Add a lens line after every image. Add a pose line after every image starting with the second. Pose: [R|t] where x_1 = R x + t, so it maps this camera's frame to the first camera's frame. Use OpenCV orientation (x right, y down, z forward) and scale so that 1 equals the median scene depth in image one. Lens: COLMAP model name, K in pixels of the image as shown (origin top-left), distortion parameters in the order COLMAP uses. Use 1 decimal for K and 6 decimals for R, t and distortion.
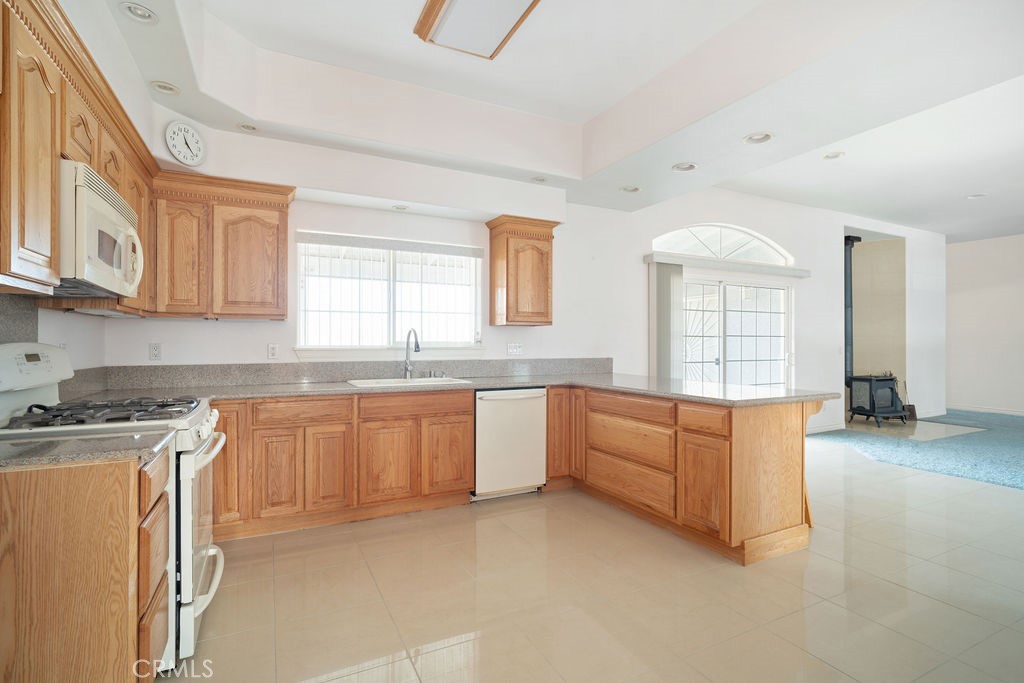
lens RADIAL K [[477.8, 0, 514.4], [0, 477.8, 338.6], [0, 0, 1]] dist [-0.005525, -0.002205]
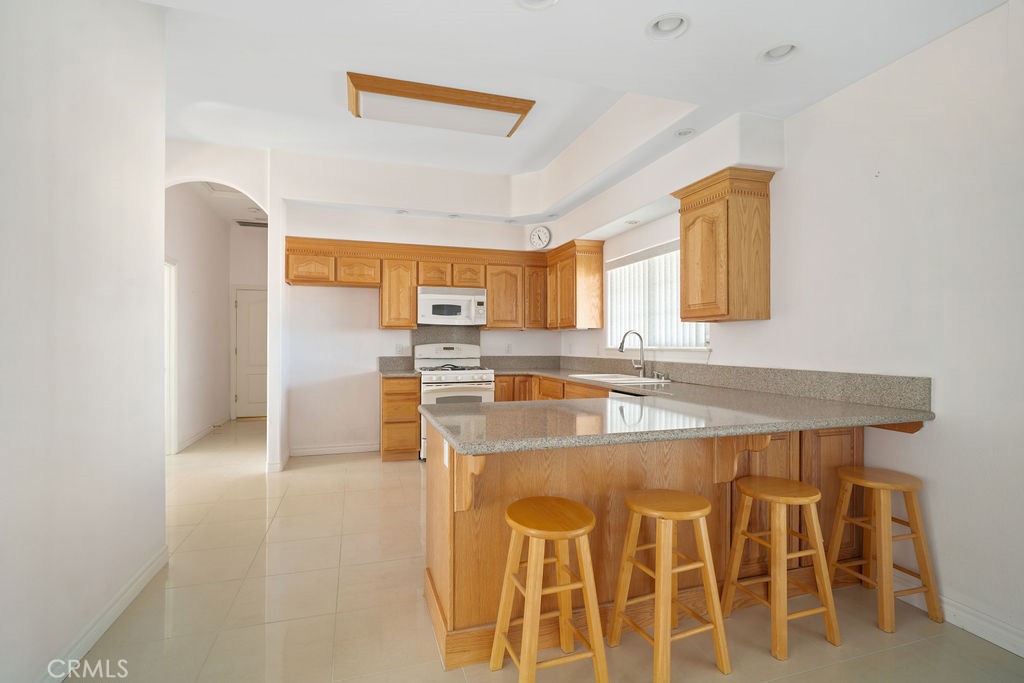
lens RADIAL K [[477.8, 0, 504.5], [0, 477.8, 340.5], [0, 0, 1]] dist [-0.005525, -0.002205]
pose [[-0.149110, -0.007451, -0.988792, 0.704964], [0.007035, 0.999938, -0.008596, 0.006730], [0.988796, -0.008238, -0.149049, 0.676935]]
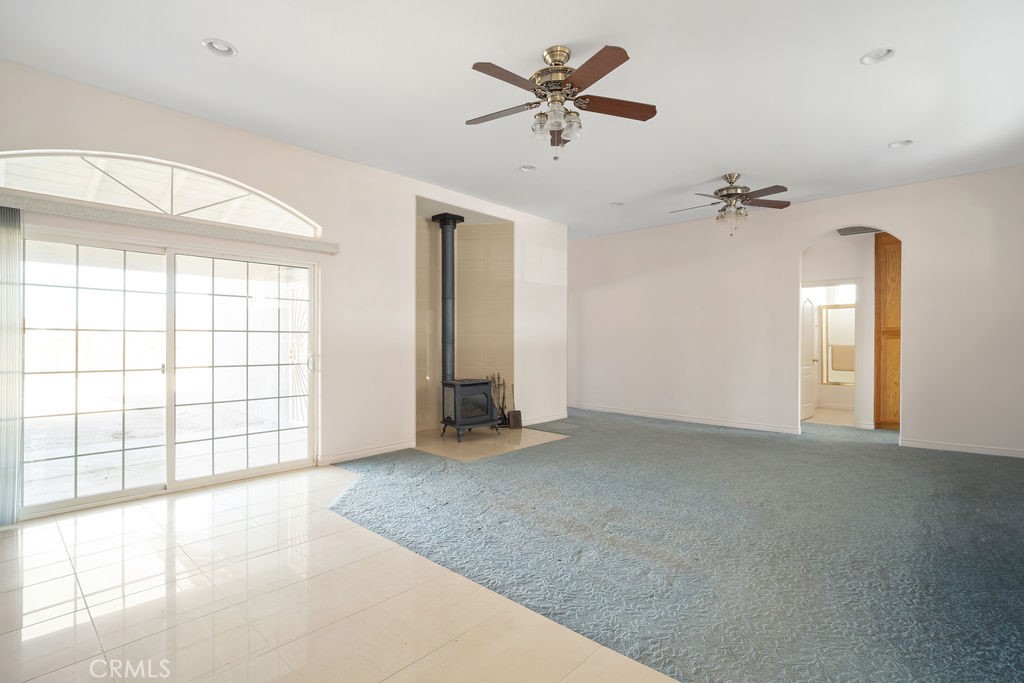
lens RADIAL K [[477.8, 0, 508.0], [0, 477.8, 342.3], [0, 0, 1]] dist [-0.005525, -0.002205]
pose [[0.939425, -0.001439, 0.342751, 0.767592], [-0.001695, 0.999959, 0.008842, 0.005434], [-0.342750, -0.008887, 0.939385, 0.249903]]
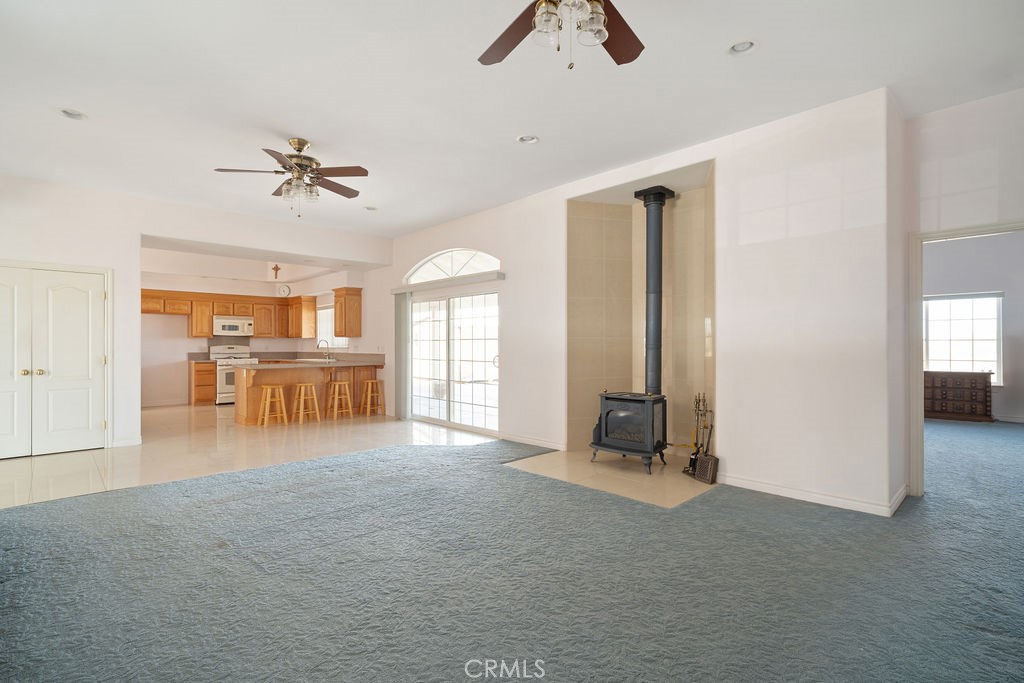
lens RADIAL K [[477.8, 0, 496.6], [0, 477.8, 340.3], [0, 0, 1]] dist [-0.005525, -0.002205]
pose [[0.290037, -0.010016, -0.956963, 1.953699], [0.009493, 0.999926, -0.007588, 0.008058], [0.956968, -0.006884, 0.290111, 0.888403]]
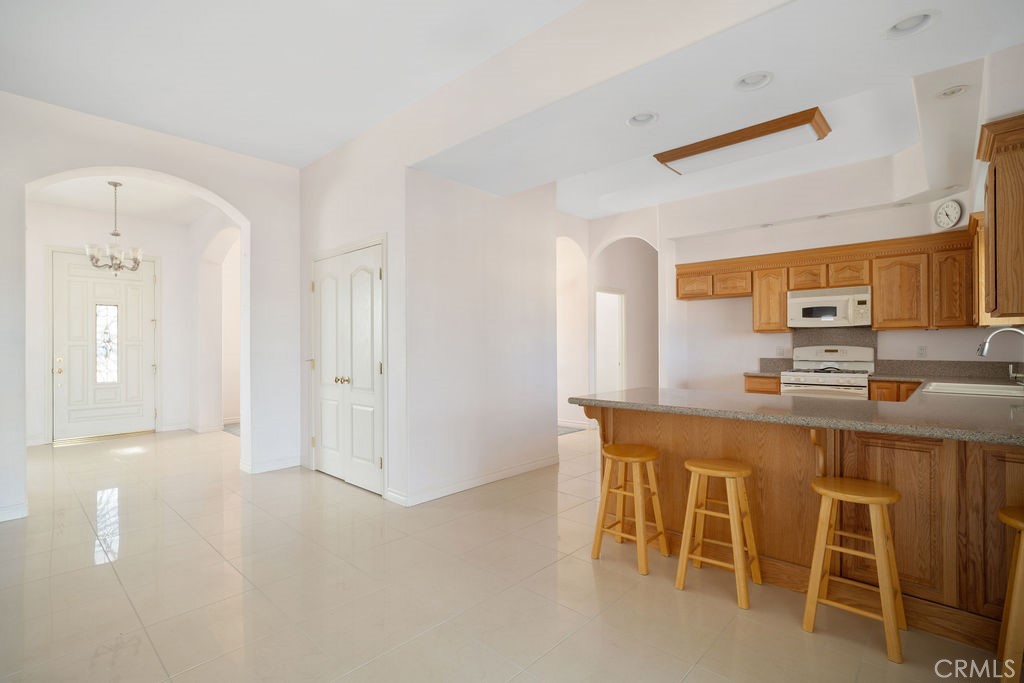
lens RADIAL K [[477.8, 0, 513.7], [0, 477.8, 343.8], [0, 0, 1]] dist [-0.005525, -0.002205]
pose [[-0.930000, -0.001247, -0.367558, 0.688796], [0.004471, 0.999882, -0.014704, 0.011395], [0.367533, -0.015318, -0.929884, 1.125790]]
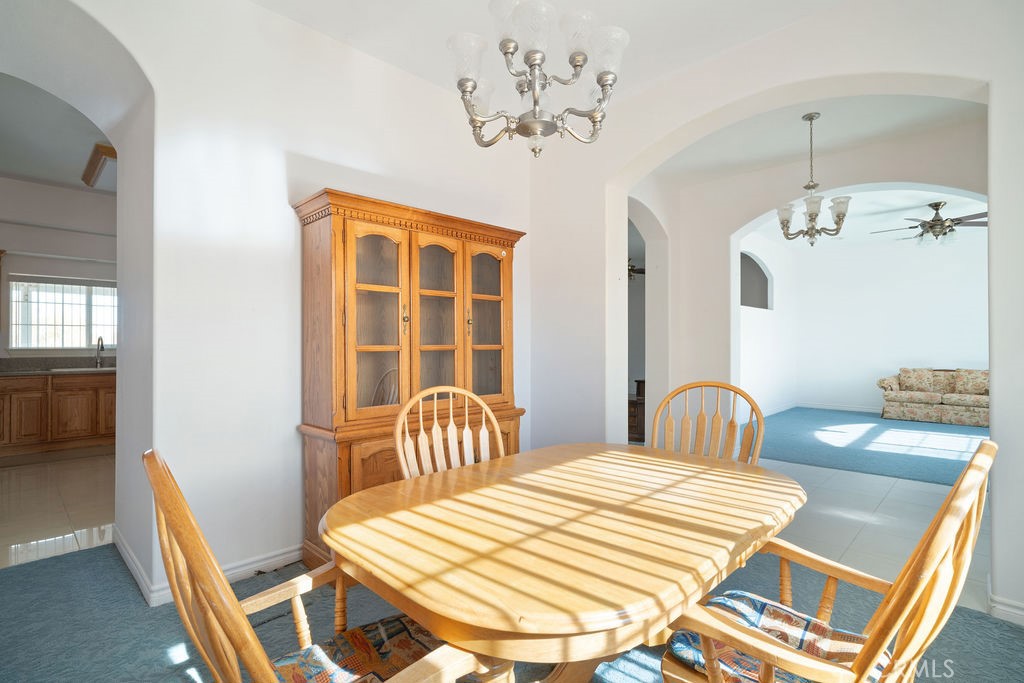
lens RADIAL K [[477.8, 0, 513.2], [0, 477.8, 343.8], [0, 0, 1]] dist [-0.005525, -0.002205]
pose [[0.948616, 0.002399, 0.316422, 0.473264], [-0.001740, 0.999996, -0.002363, 0.003952], [-0.316426, 0.001691, 0.948616, -0.762401]]
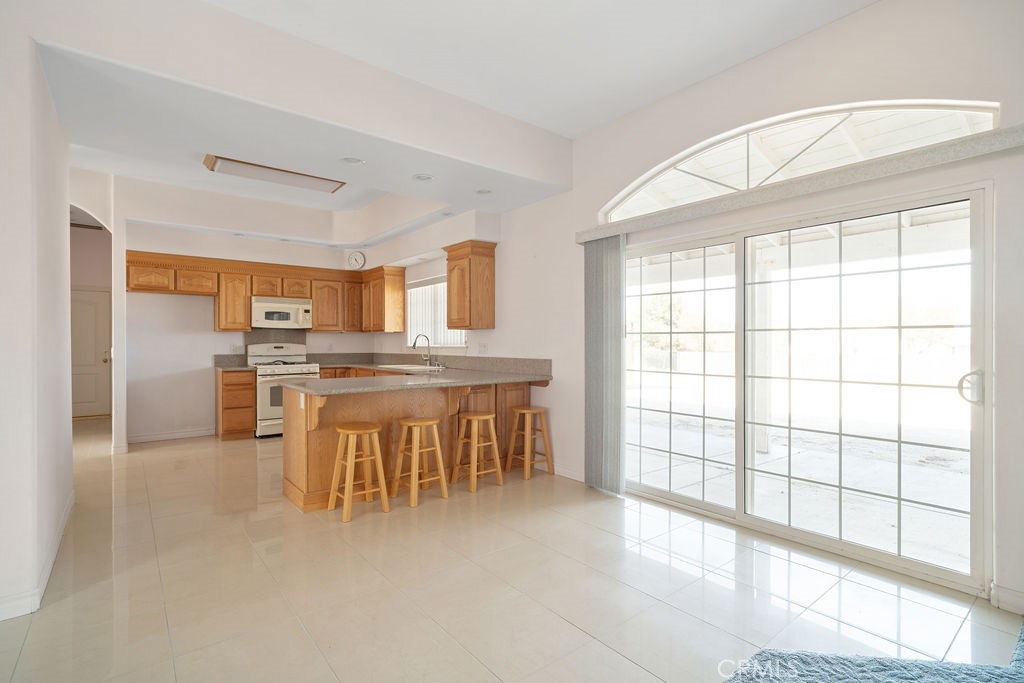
lens RADIAL K [[477.8, 0, 498.2], [0, 477.8, 342.4], [0, 0, 1]] dist [-0.005525, -0.002205]
pose [[0.206811, -0.002002, -0.978379, 1.080568], [0.009492, 0.999955, -0.000040, 0.006939], [0.978335, -0.009278, 0.206821, 0.712027]]
